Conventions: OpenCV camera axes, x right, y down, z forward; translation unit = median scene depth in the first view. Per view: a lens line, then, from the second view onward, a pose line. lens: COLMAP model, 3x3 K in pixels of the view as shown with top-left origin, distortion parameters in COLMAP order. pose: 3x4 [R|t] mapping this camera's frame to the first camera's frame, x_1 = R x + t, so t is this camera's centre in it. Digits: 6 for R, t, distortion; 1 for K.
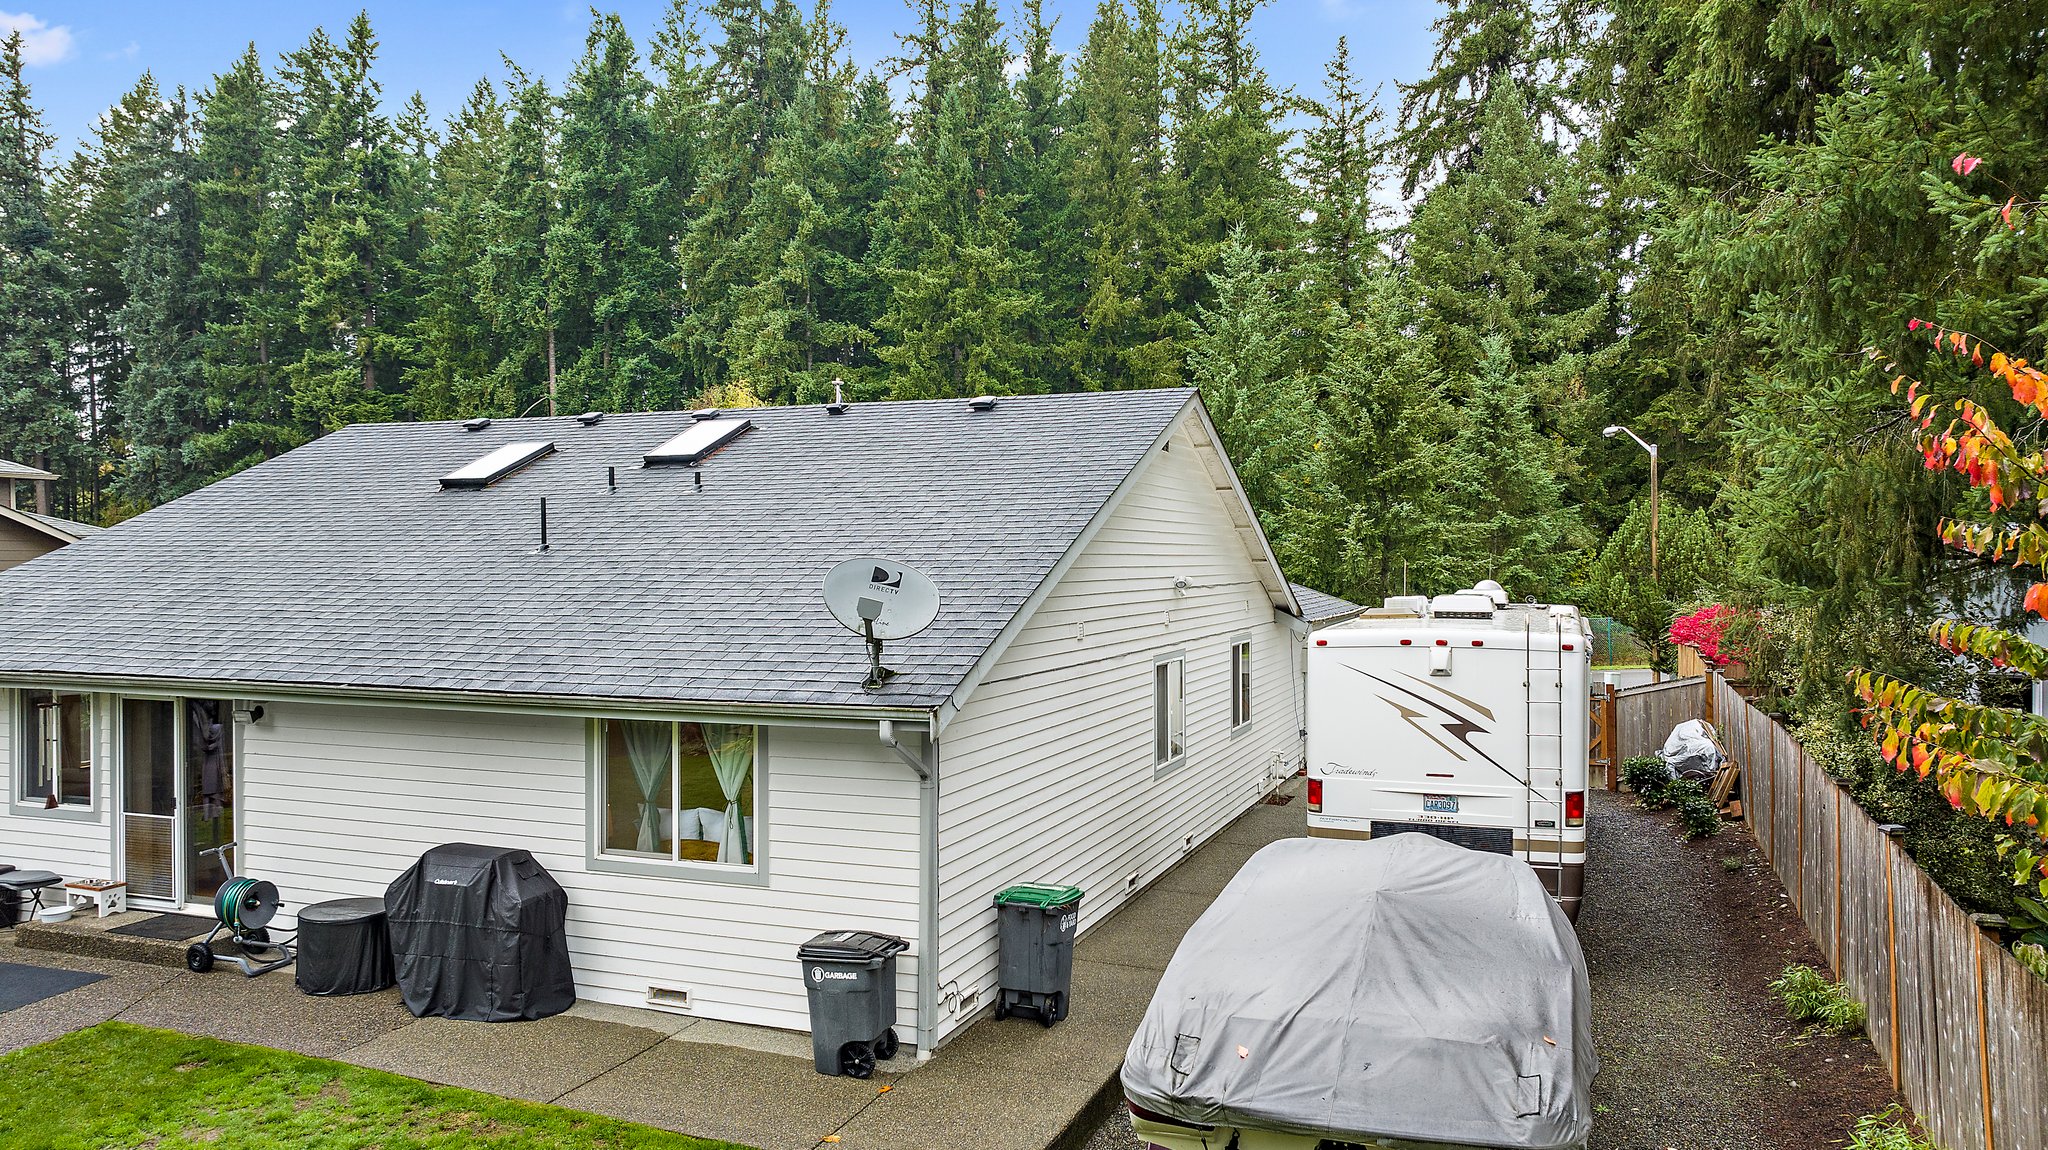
lens RADIAL K [[1453.0, 0, 1027.6], [0, 1453.0, 568.7], [0, 0, 1]] dist [-0.028930, -0.000726]
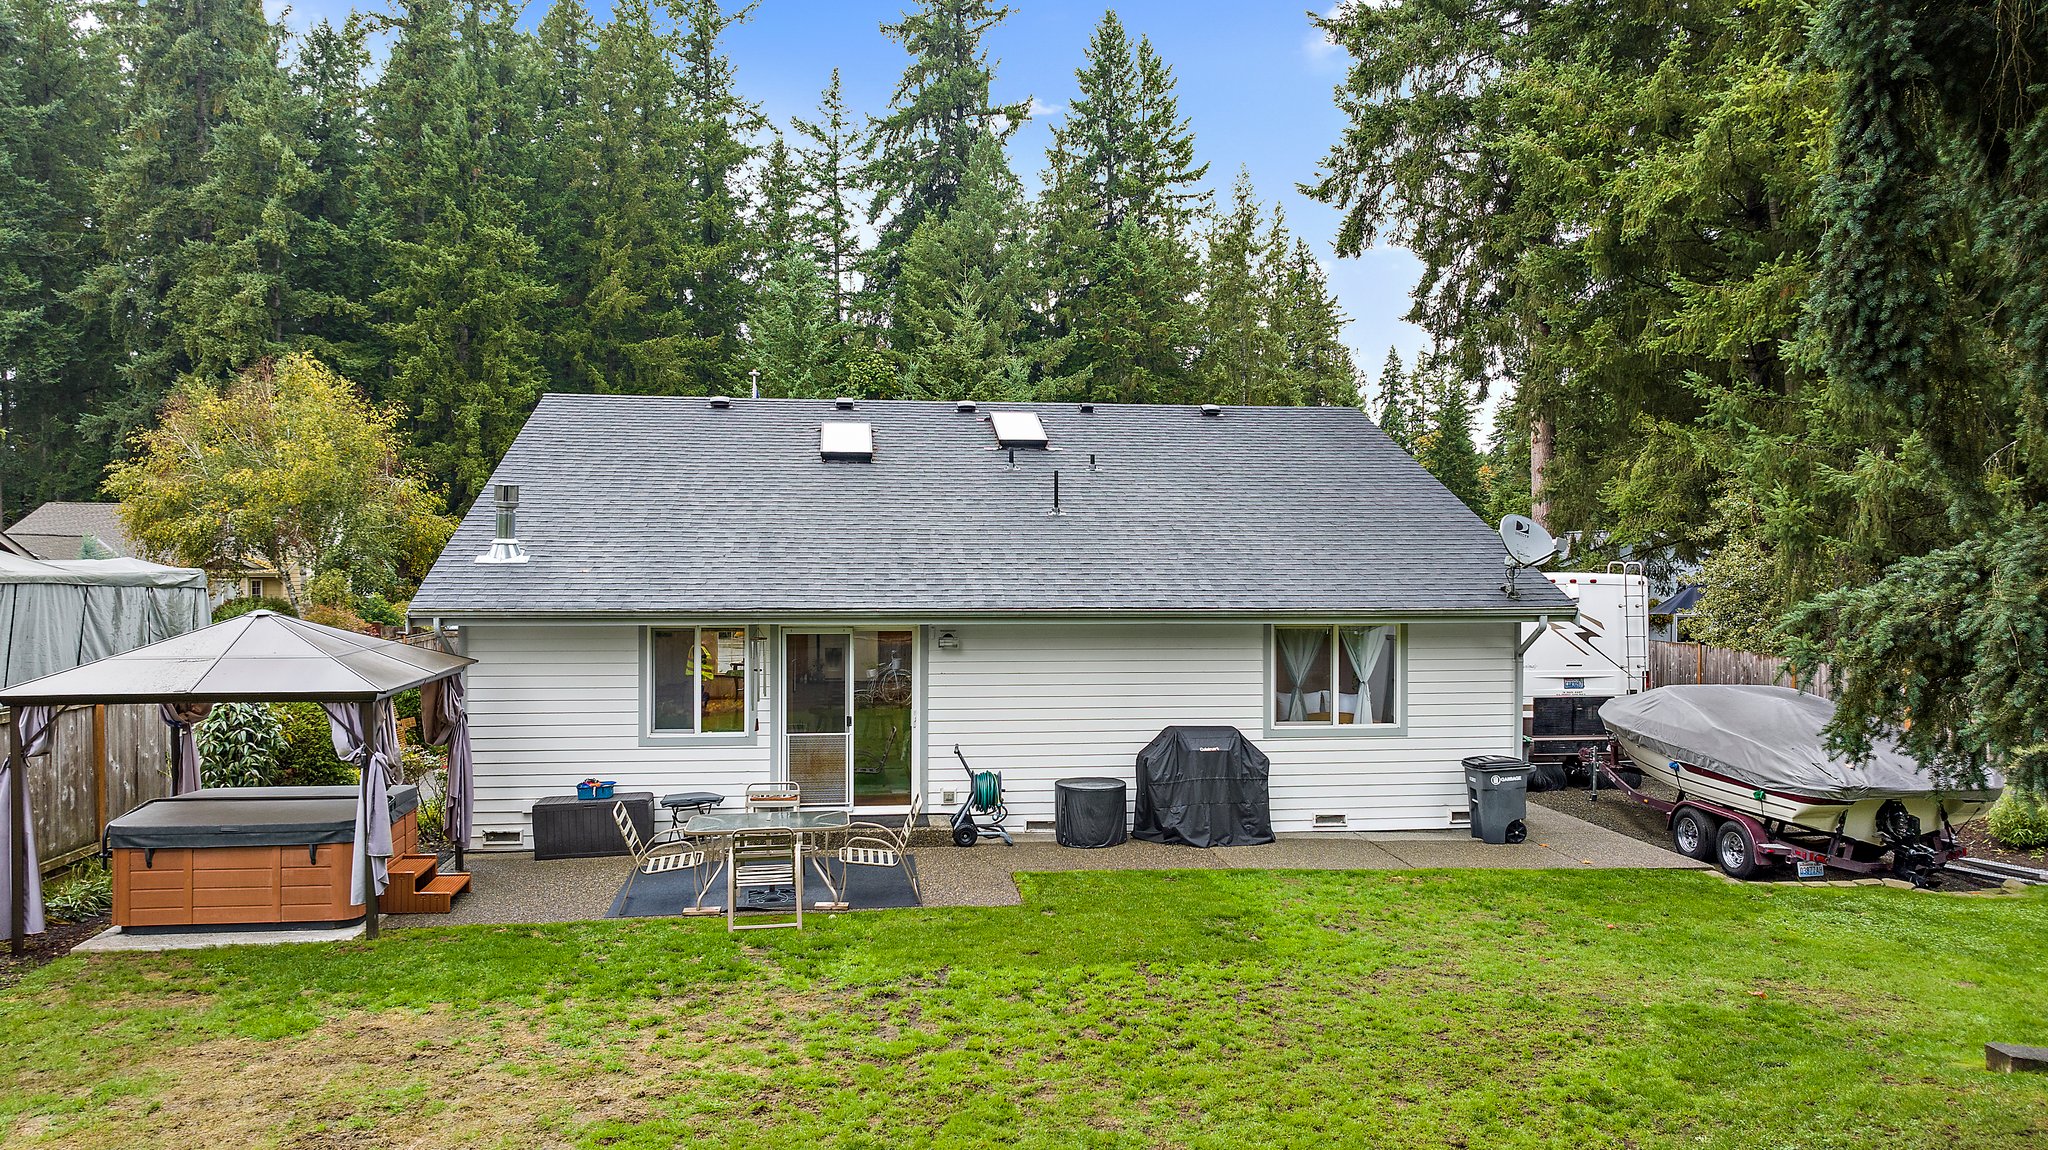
lens RADIAL K [[1453.0, 0, 1027.6], [0, 1453.0, 568.7], [0, 0, 1]] dist [-0.028930, -0.000726]
pose [[0.878766, 0.000893, 0.477253, -0.184270], [-0.000201, 0.999999, -0.001501, 0.007499], [-0.477254, 0.001224, 0.878765, -0.018119]]
